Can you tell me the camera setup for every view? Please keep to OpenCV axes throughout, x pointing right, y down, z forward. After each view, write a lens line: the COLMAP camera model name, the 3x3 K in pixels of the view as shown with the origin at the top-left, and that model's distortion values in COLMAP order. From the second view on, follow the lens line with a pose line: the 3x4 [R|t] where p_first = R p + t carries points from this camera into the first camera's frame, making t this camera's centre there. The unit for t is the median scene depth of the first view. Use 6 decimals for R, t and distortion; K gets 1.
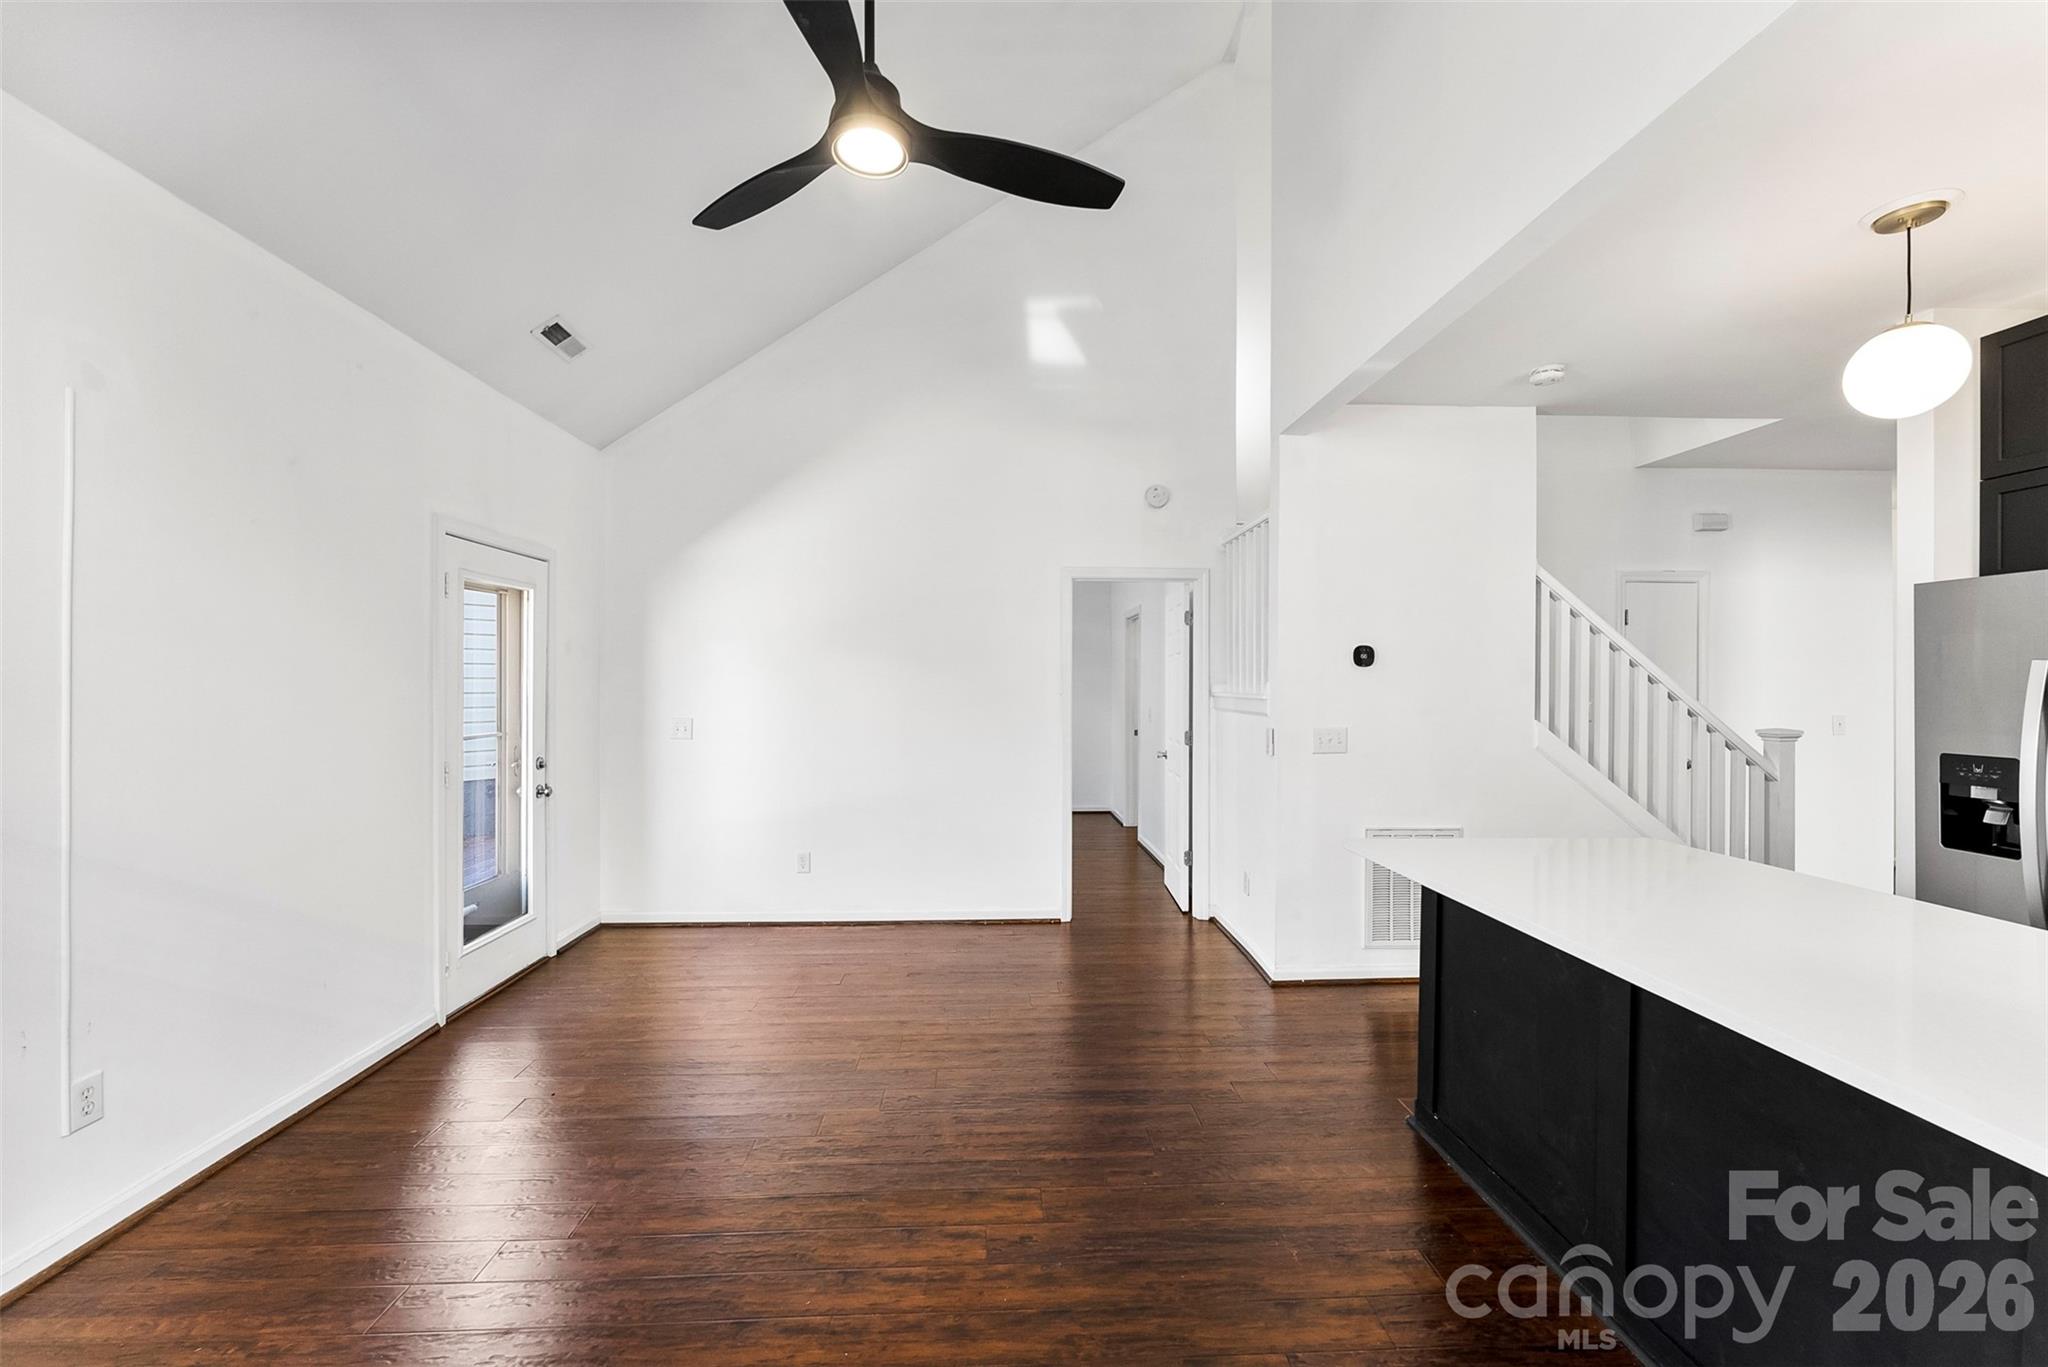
lens RADIAL K [[825.9, 0, 1019.9], [0, 825.9, 687.9], [0, 0, 1]] dist [0.000495, -0.000119]
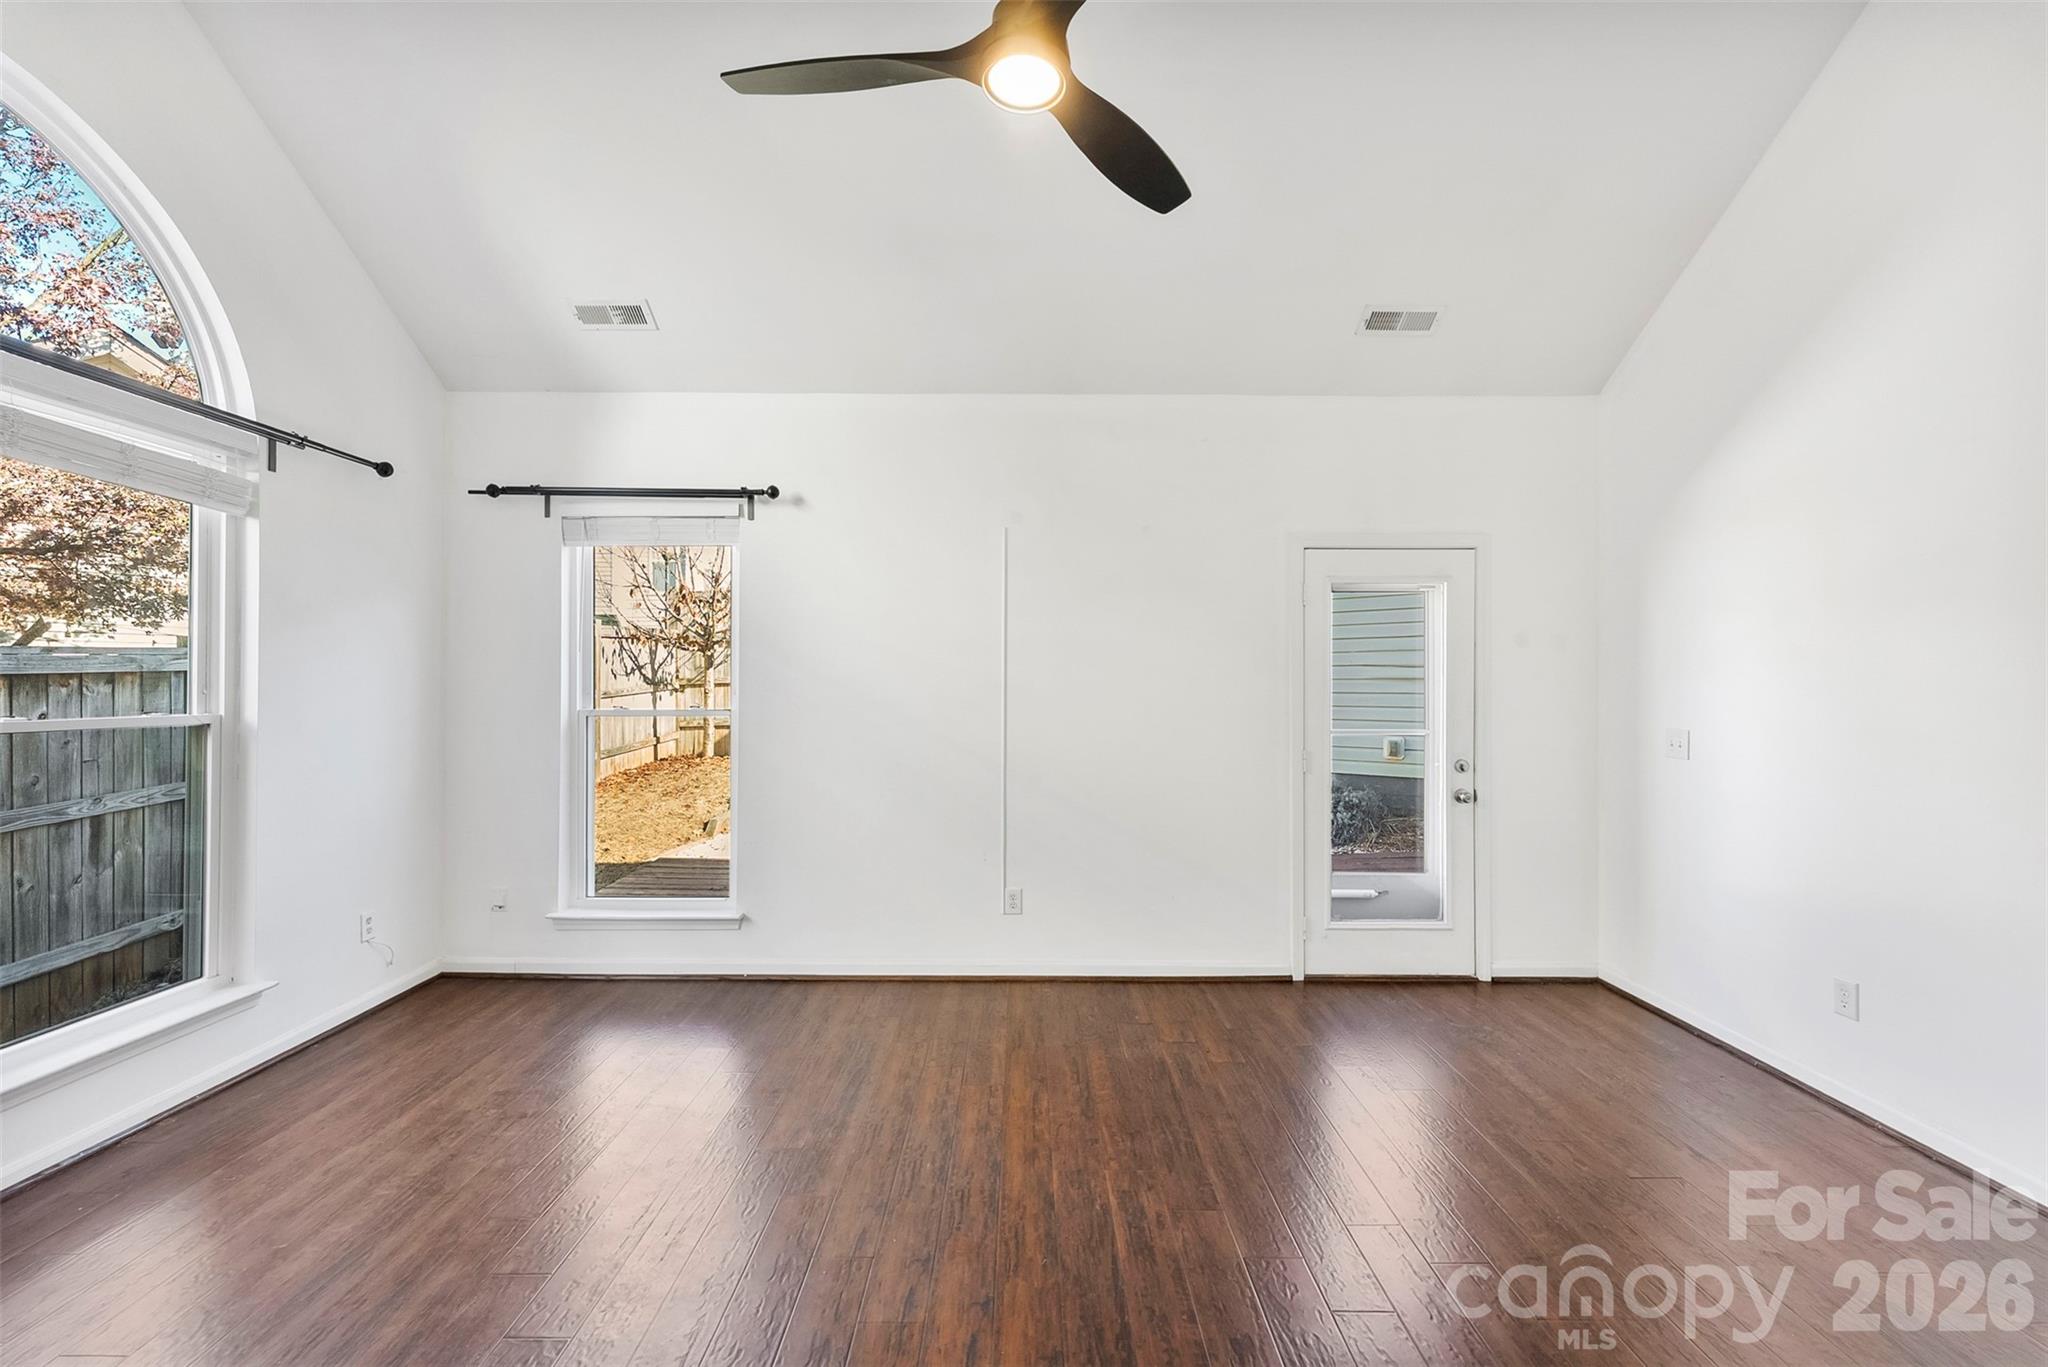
lens RADIAL K [[825.9, 0, 1019.9], [0, 825.9, 681.7], [0, 0, 1]] dist [0.000495, -0.000119]
pose [[-0.029903, -0.005898, -0.999535, 0.372687], [-0.008435, 0.999948, -0.005649, 0.005141], [0.999517, 0.008262, -0.029951, 0.534789]]
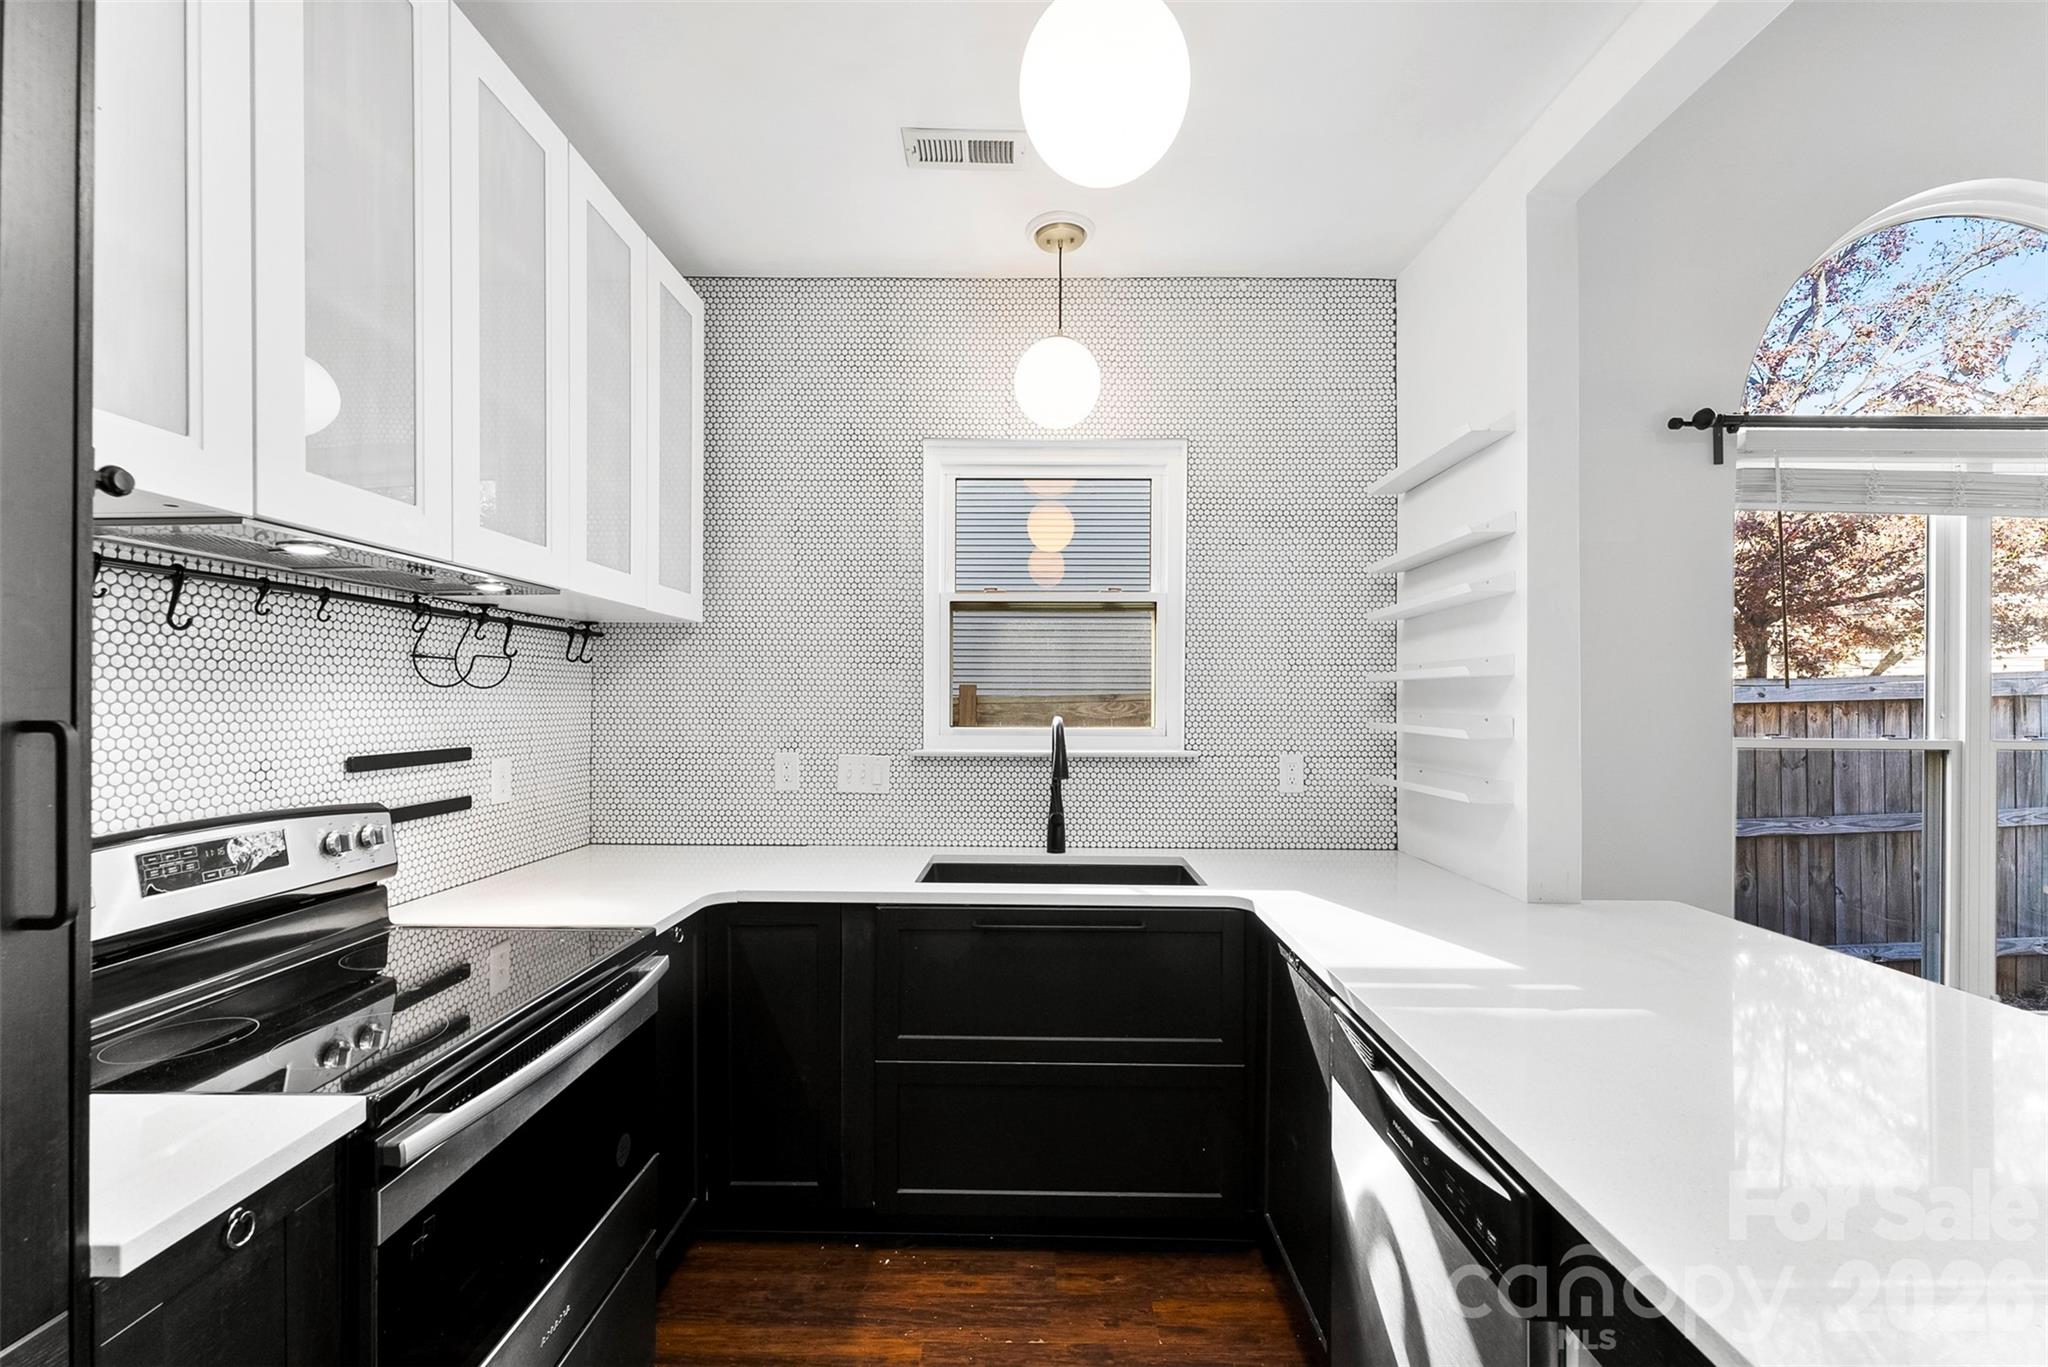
lens RADIAL K [[825.9, 0, 1022.0], [0, 825.9, 695.8], [0, 0, 1]] dist [0.000495, -0.000119]
pose [[-0.999169, -0.005937, 0.040318, 0.616182], [-0.005970, 0.999982, -0.000699, 0.004627], [-0.040313, -0.000939, -0.999187, 0.528830]]
